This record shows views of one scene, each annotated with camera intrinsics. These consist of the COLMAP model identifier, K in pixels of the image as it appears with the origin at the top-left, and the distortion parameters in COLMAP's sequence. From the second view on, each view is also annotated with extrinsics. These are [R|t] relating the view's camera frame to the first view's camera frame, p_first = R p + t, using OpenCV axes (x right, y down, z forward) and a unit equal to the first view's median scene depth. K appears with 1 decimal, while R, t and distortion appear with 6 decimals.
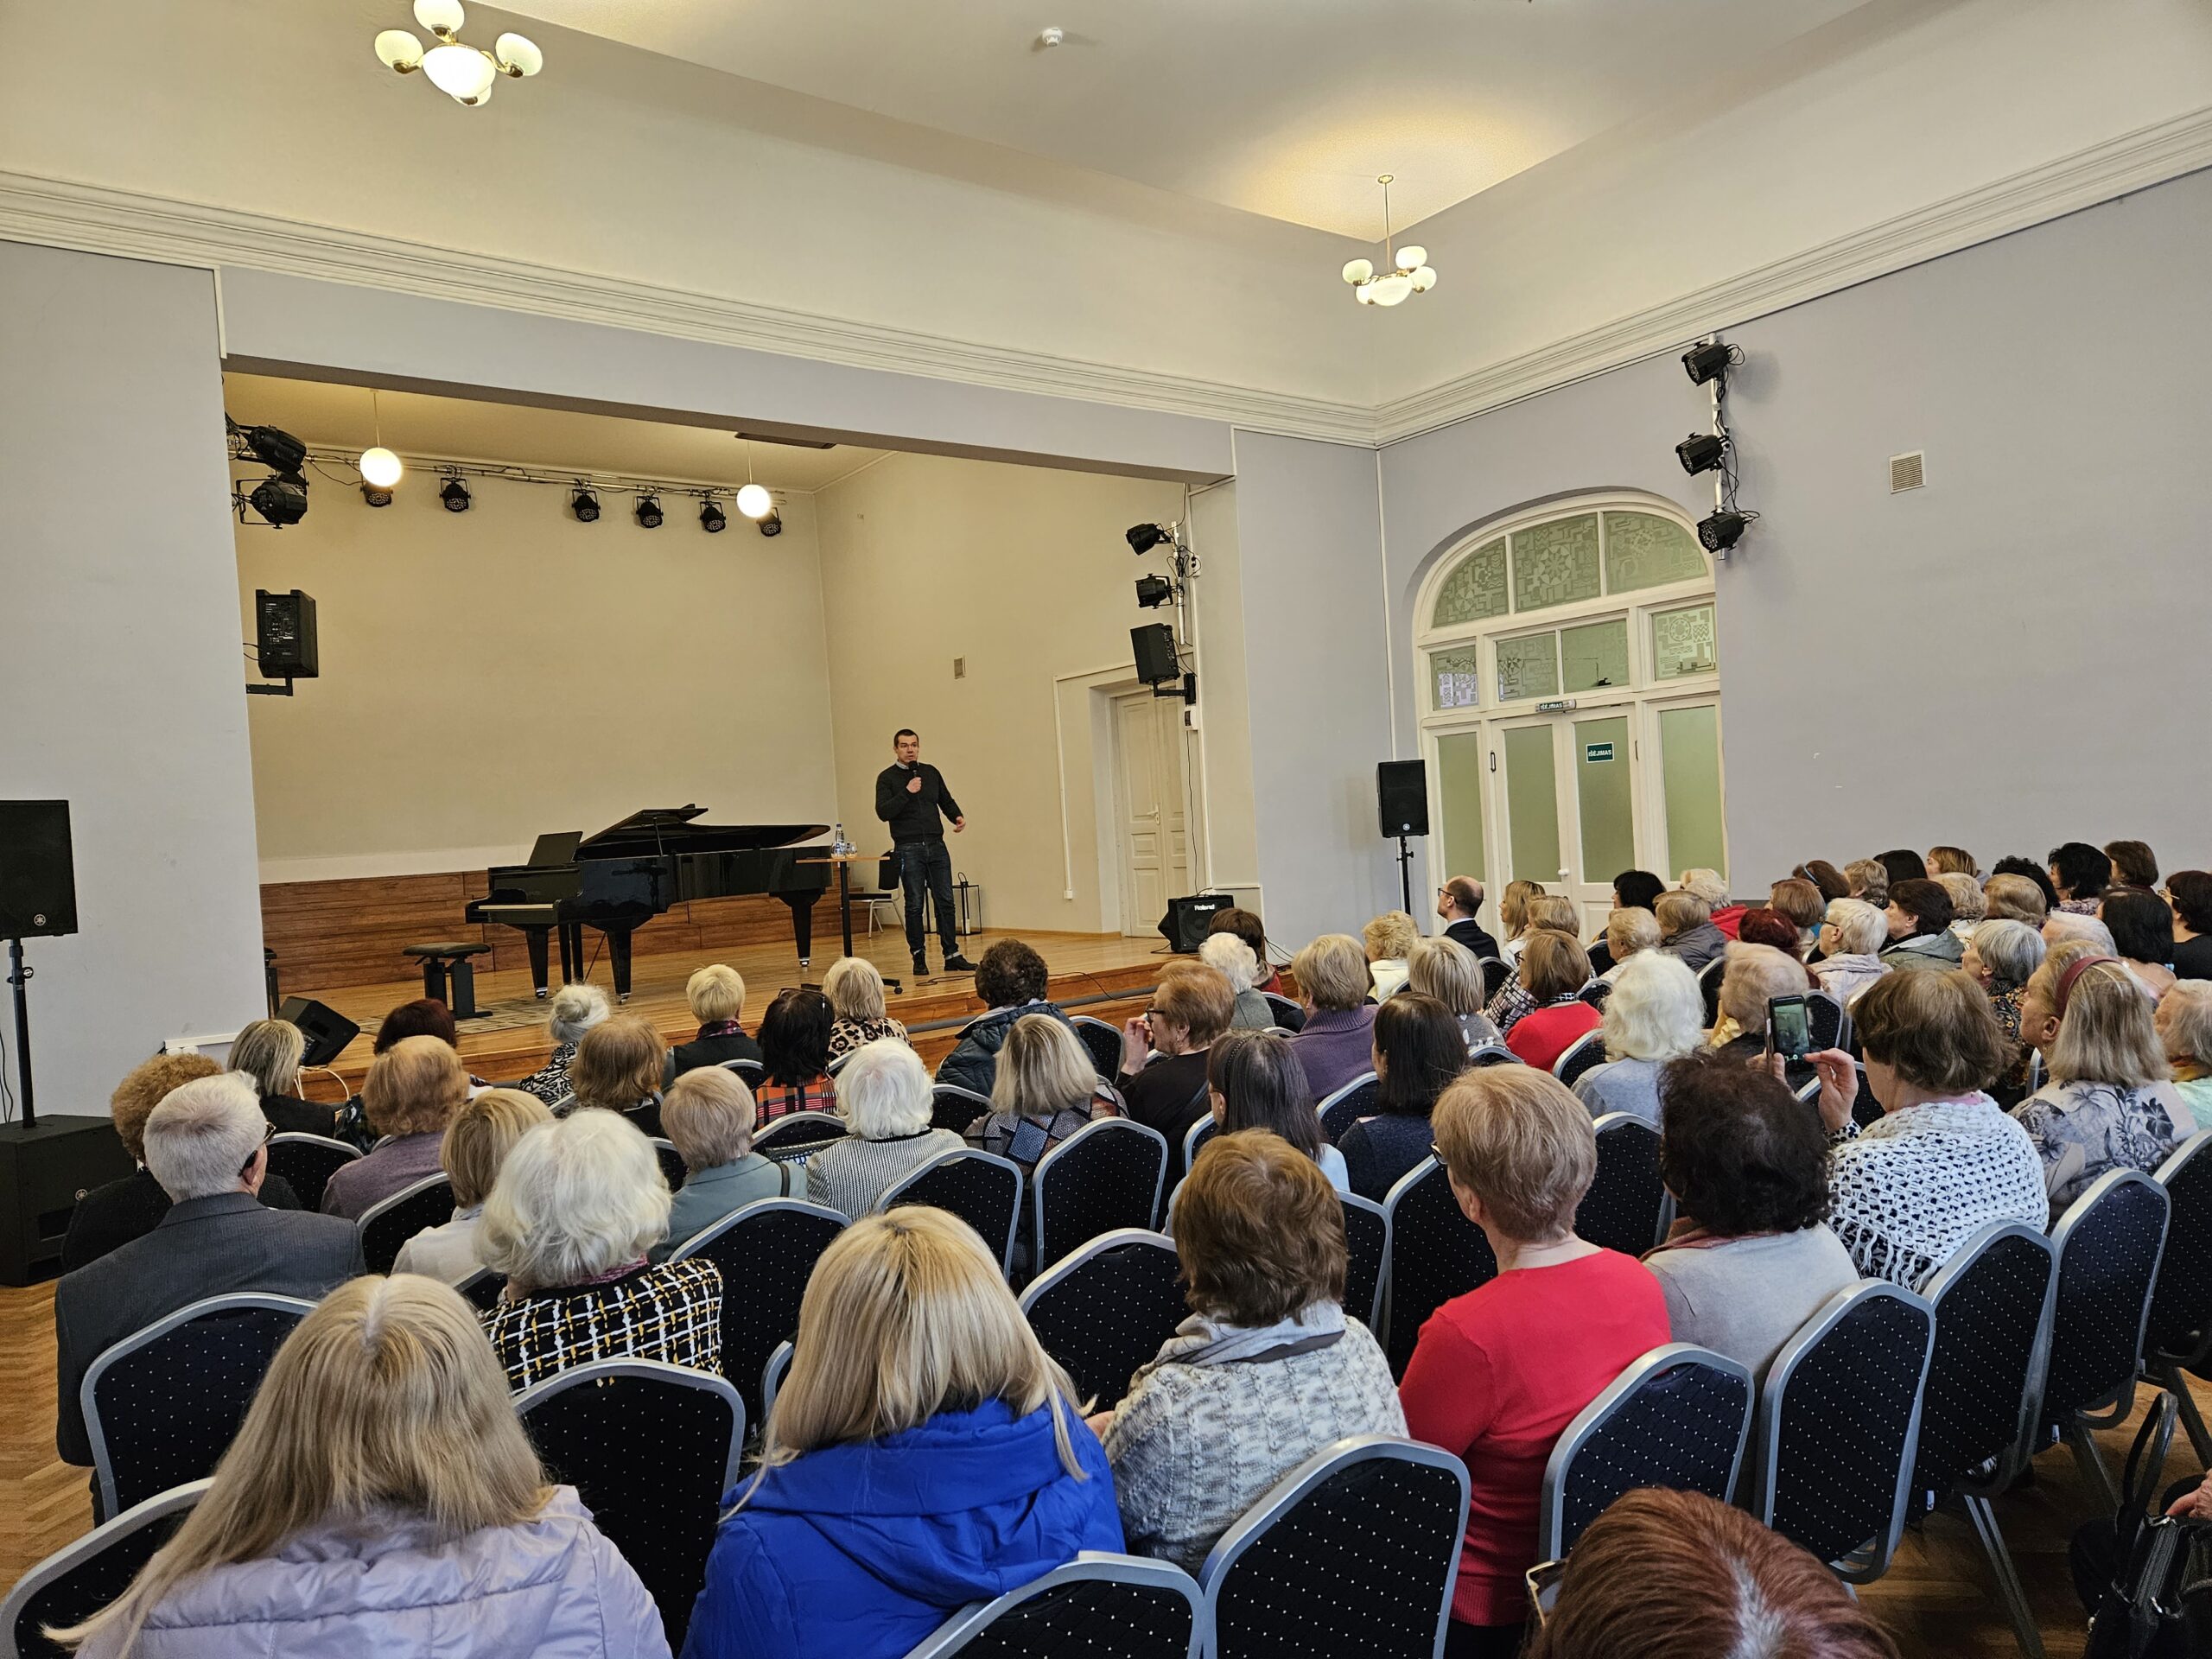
lens RADIAL K [[1472.7, 0, 1111.4], [0, 1472.7, 834.6], [0, 0, 1]] dist [-0.001053, -0.000615]
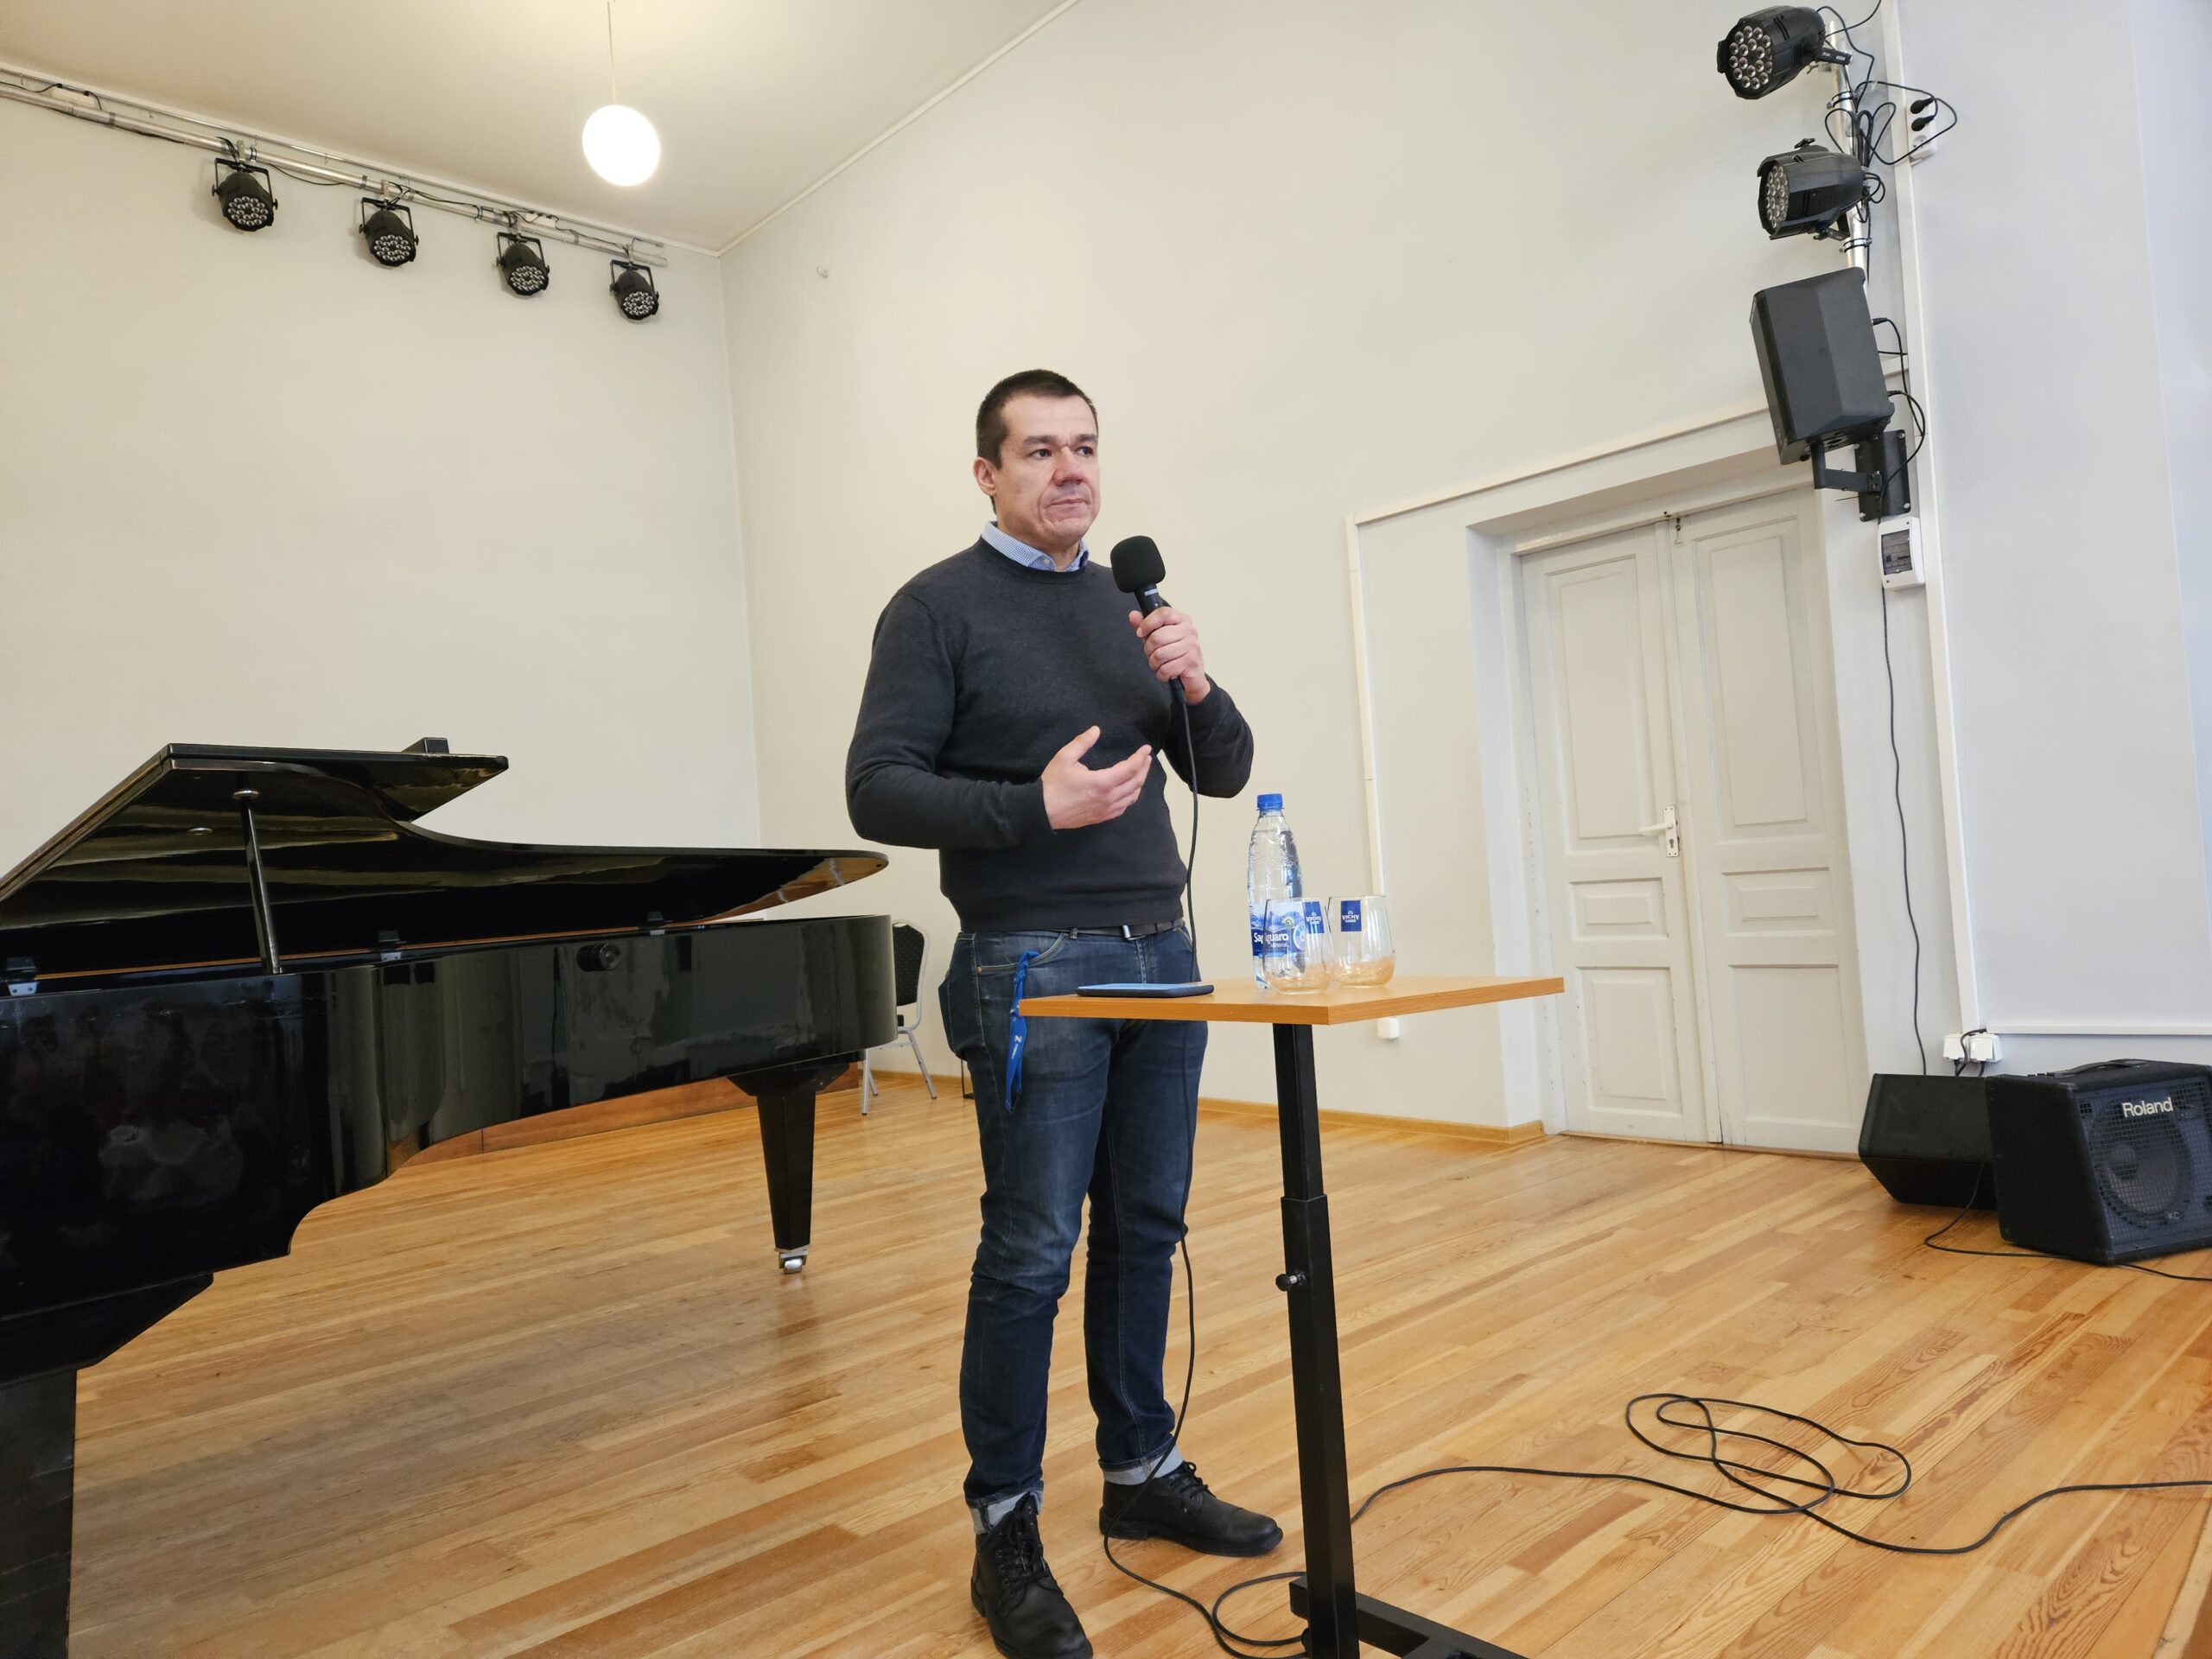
lens RADIAL K [[1533.2, 0, 1100.1], [0, 1533.2, 815.2], [0, 0, 1]] dist [-0.006228, -0.003110]
pose [[0.994298, 0.000862, 0.106635, -0.176101], [0.005005, 0.998488, -0.054742, 0.003934], [-0.106521, 0.054963, 0.992790, 0.638227]]
